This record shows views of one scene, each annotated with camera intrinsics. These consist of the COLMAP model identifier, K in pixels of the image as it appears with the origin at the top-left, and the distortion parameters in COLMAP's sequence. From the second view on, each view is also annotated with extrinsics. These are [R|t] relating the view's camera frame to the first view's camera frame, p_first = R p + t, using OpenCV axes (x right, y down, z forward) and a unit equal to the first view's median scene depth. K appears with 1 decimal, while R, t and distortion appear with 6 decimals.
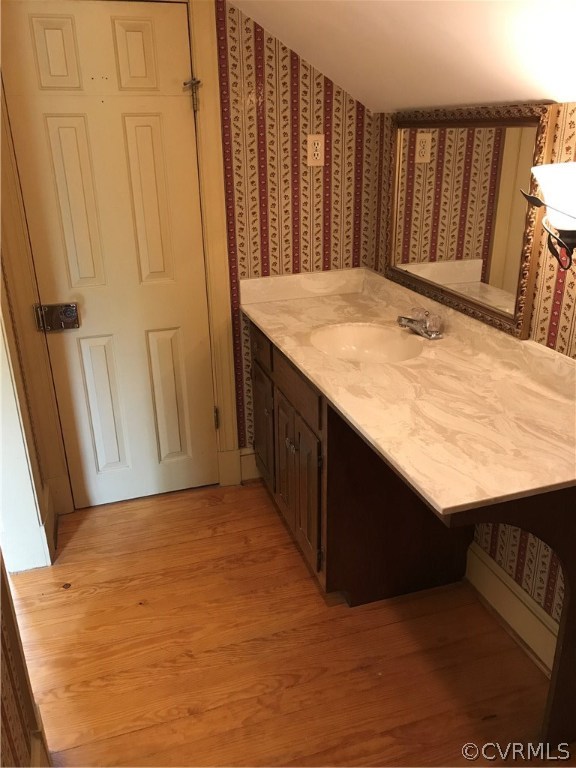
lens RADIAL K [[629.6, 0, 288.0], [0, 629.6, 384.0], [0, 0, 1]] dist [0.018139, -0.014680]
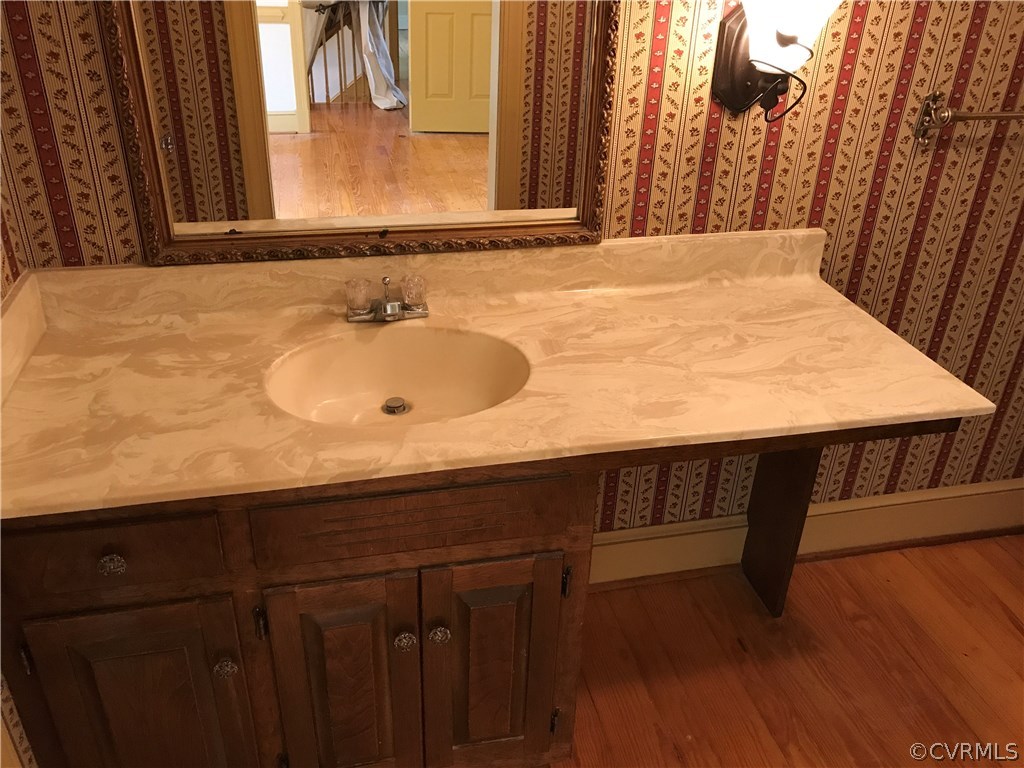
lens RADIAL K [[839.5, 0, 509.3], [0, 839.5, 384.1], [0, 0, 1]] dist [0.018139, -0.014680]
pose [[0.102370, -0.472599, 0.875312, -0.573633], [0.351983, 0.840217, 0.412485, -0.377745], [-0.930392, 0.265869, 0.252359, 0.920736]]
